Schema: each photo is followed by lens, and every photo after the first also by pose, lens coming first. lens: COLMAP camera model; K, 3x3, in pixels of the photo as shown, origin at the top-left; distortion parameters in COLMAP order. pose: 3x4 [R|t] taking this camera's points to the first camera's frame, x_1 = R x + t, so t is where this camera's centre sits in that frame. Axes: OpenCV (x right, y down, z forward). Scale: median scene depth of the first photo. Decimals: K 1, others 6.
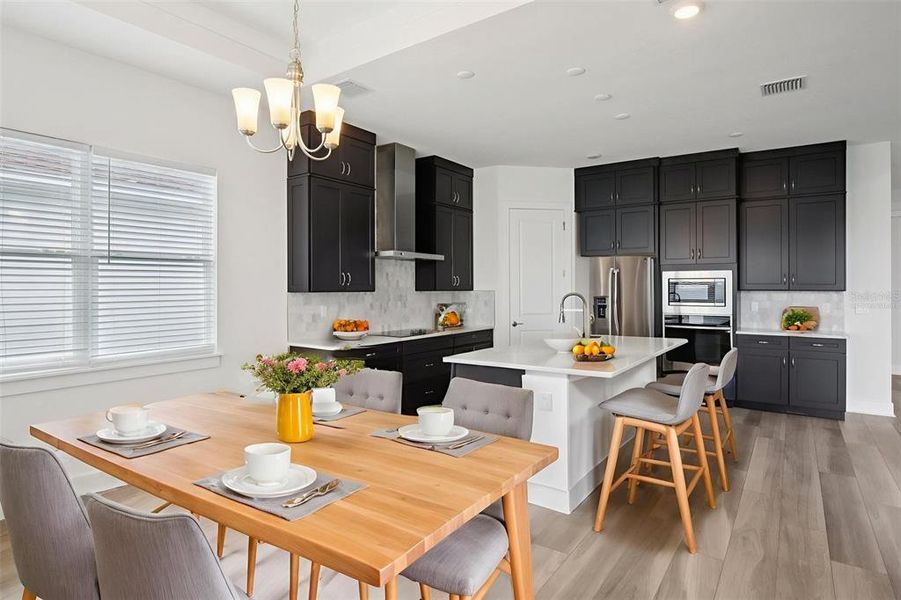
lens RADIAL K [[492.2, 0, 442.0], [0, 492.2, 284.8], [0, 0, 1]] dist [-0.010630, 0.000792]
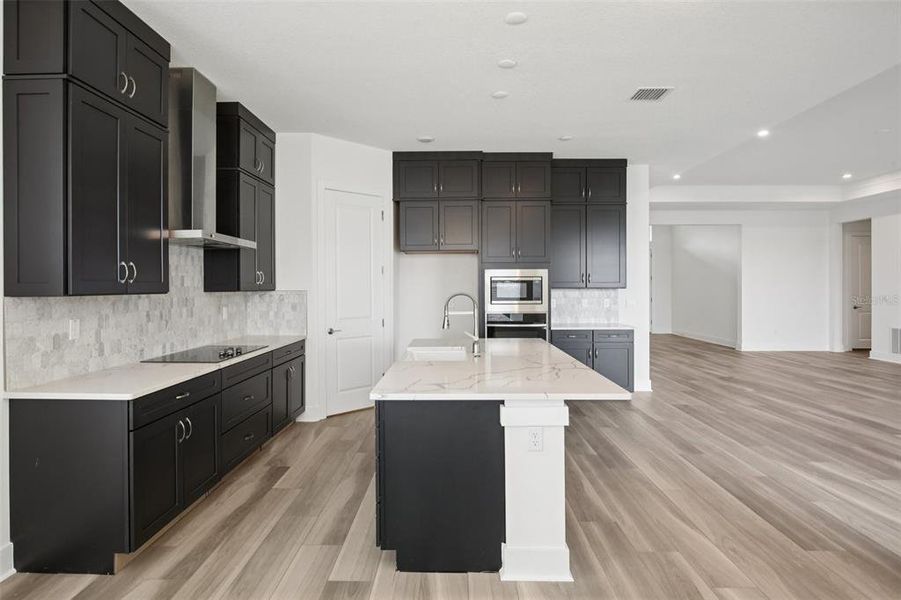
lens RADIAL K [[492.2, 0, 442.0], [0, 492.2, 284.8], [0, 0, 1]] dist [-0.010630, 0.000792]
pose [[0.826196, -0.001533, 0.563381, -0.216687], [0.000711, 0.999998, 0.001678, 0.001960], [-0.563383, -0.000986, 0.826195, 0.307728]]
